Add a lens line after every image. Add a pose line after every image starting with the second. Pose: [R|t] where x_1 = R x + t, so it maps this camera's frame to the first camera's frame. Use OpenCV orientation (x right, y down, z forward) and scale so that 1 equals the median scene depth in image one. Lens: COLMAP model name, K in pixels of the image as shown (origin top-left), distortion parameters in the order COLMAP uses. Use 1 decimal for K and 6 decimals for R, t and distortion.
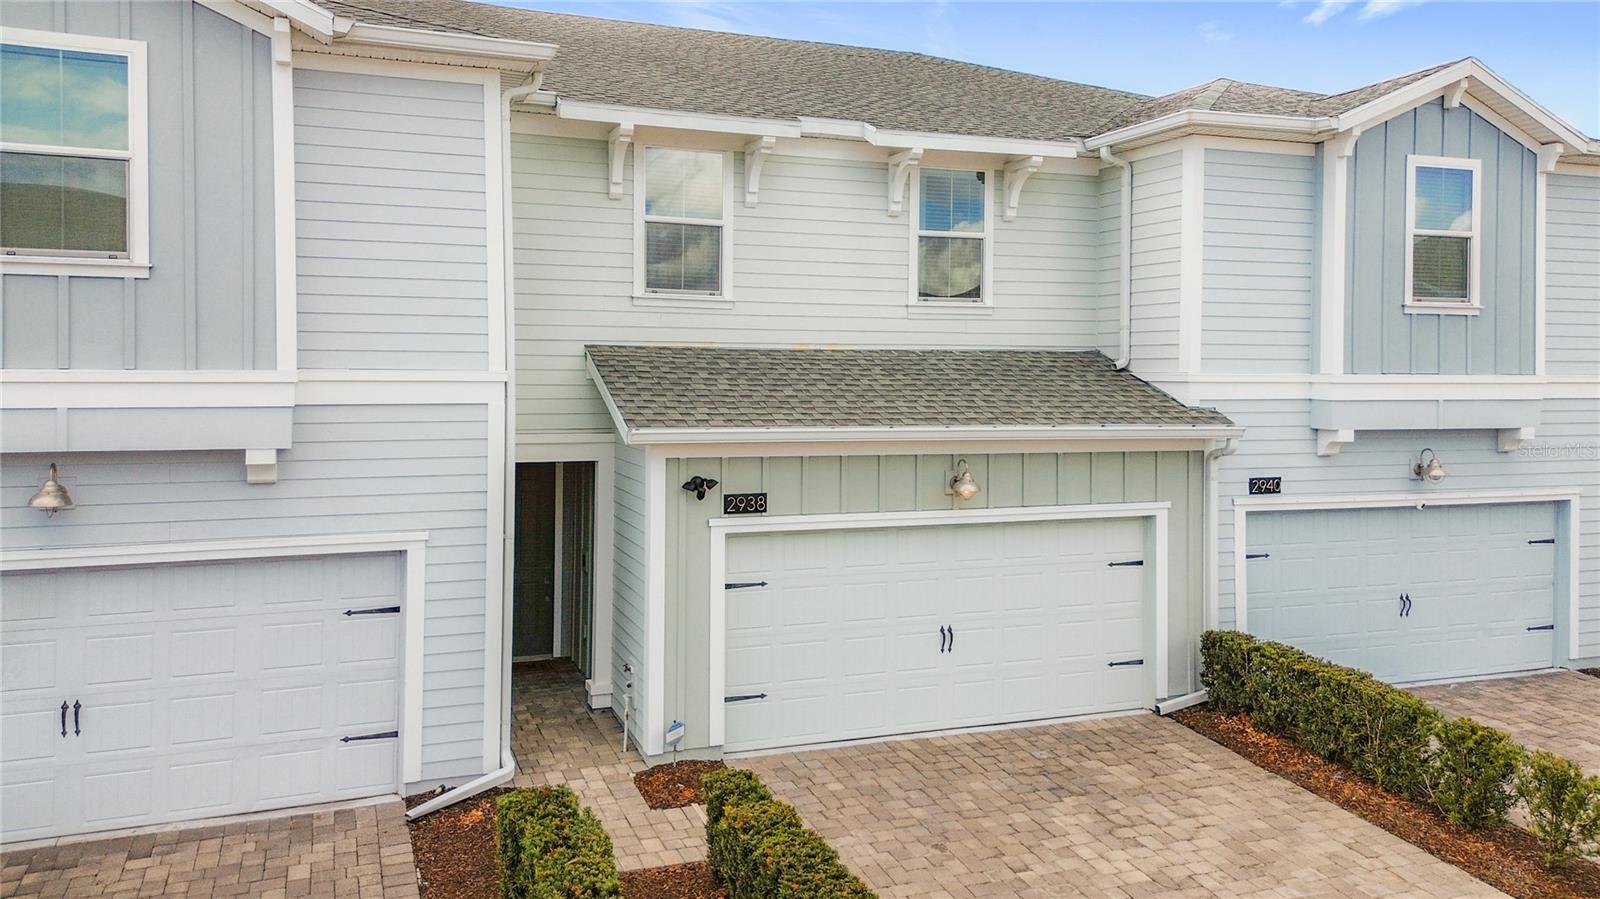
lens RADIAL K [[1226.0, 0, 794.8], [0, 1226.0, 400.6], [0, 0, 1]] dist [0.044927, 0.000286]
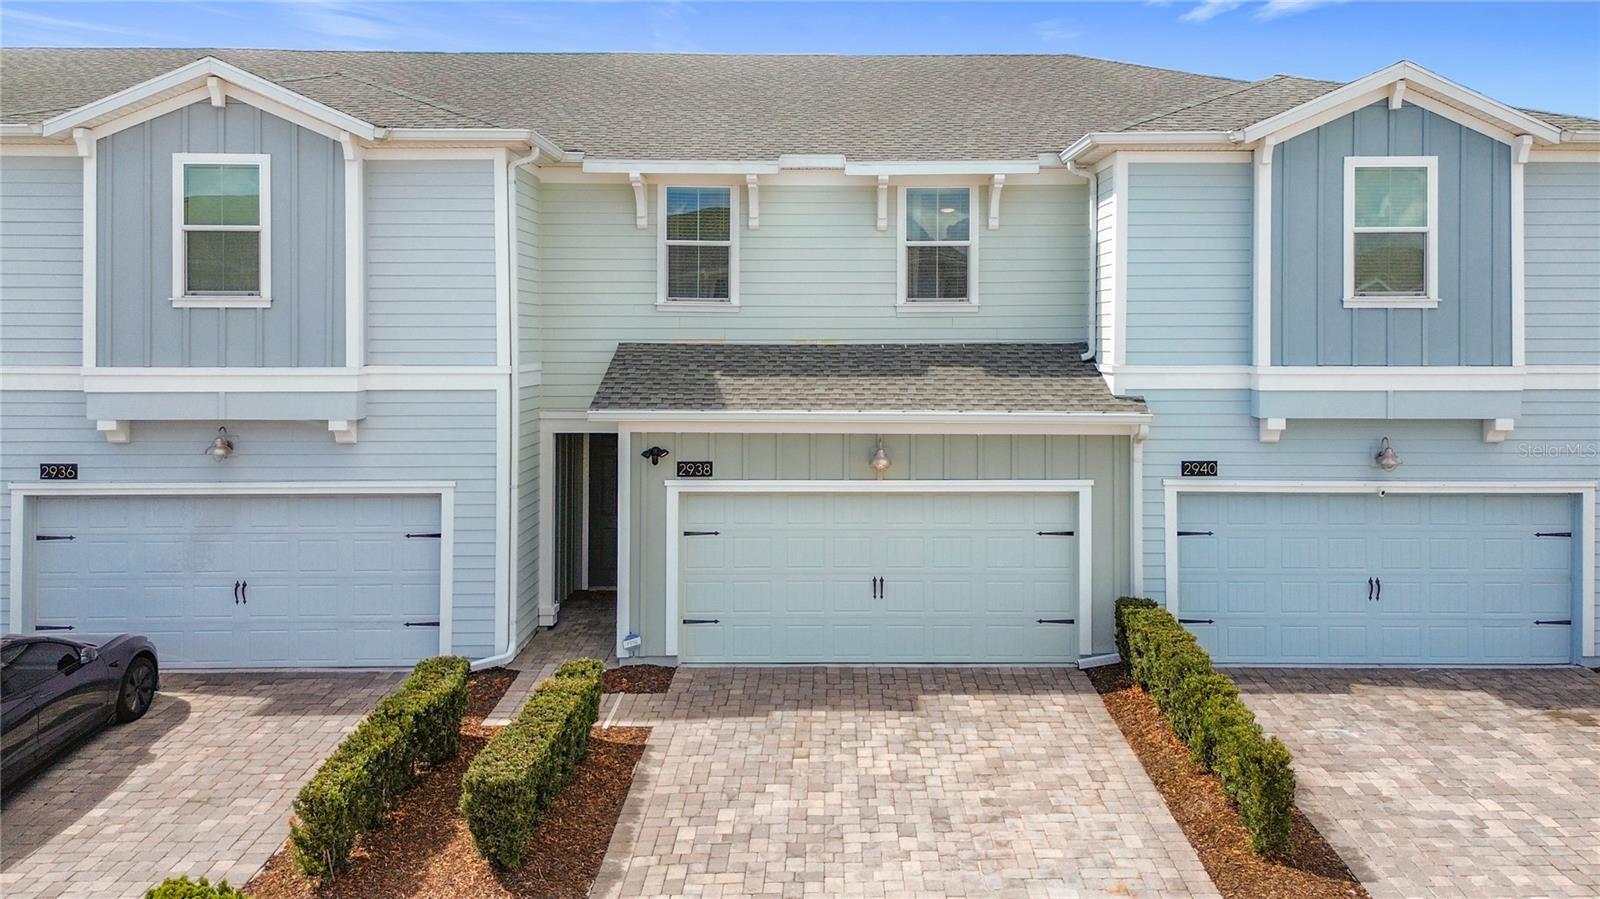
lens RADIAL K [[1280.6, 0, 846.1], [0, 1280.6, 370.5], [0, 0, 1]] dist [0.029881, -0.001047]
pose [[0.938430, 0.004796, -0.345437, 0.512401], [-0.003741, 0.999986, 0.003721, -0.021986], [0.345450, -0.002200, 0.938435, -0.179834]]
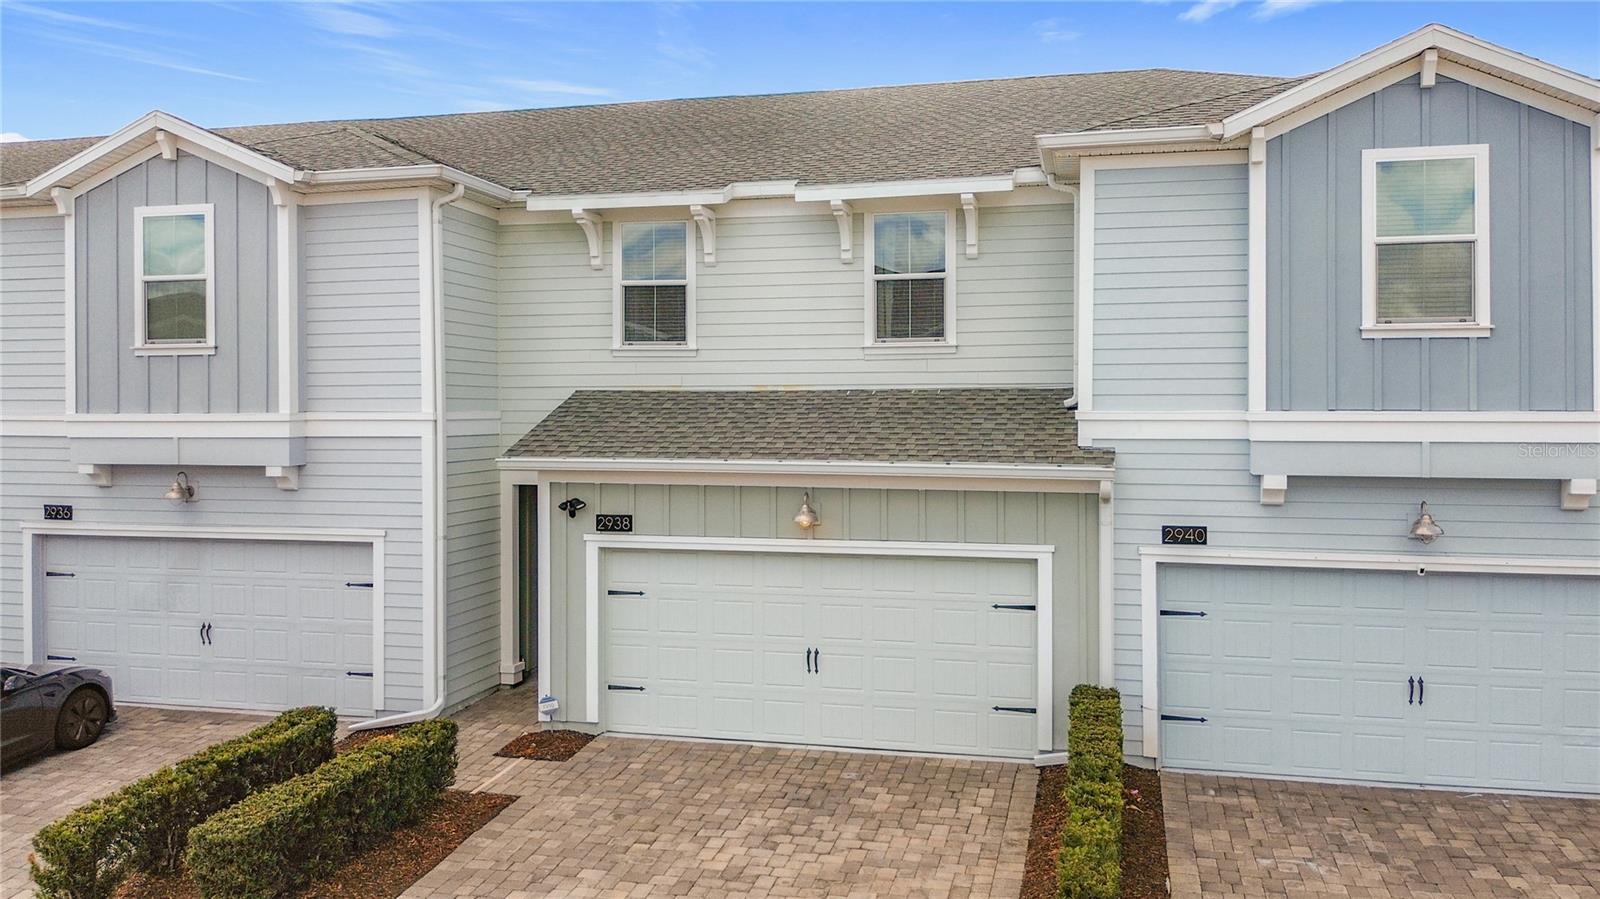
lens RADIAL K [[1295.3, 0, 780.6], [0, 1295.3, 444.7], [0, 0, 1]] dist [-0.004258, -0.012328]
pose [[0.818642, 0.009940, -0.574219, 0.729174], [-0.007652, 0.999950, 0.006401, -0.001026], [0.574254, -0.000846, 0.818677, 0.060190]]
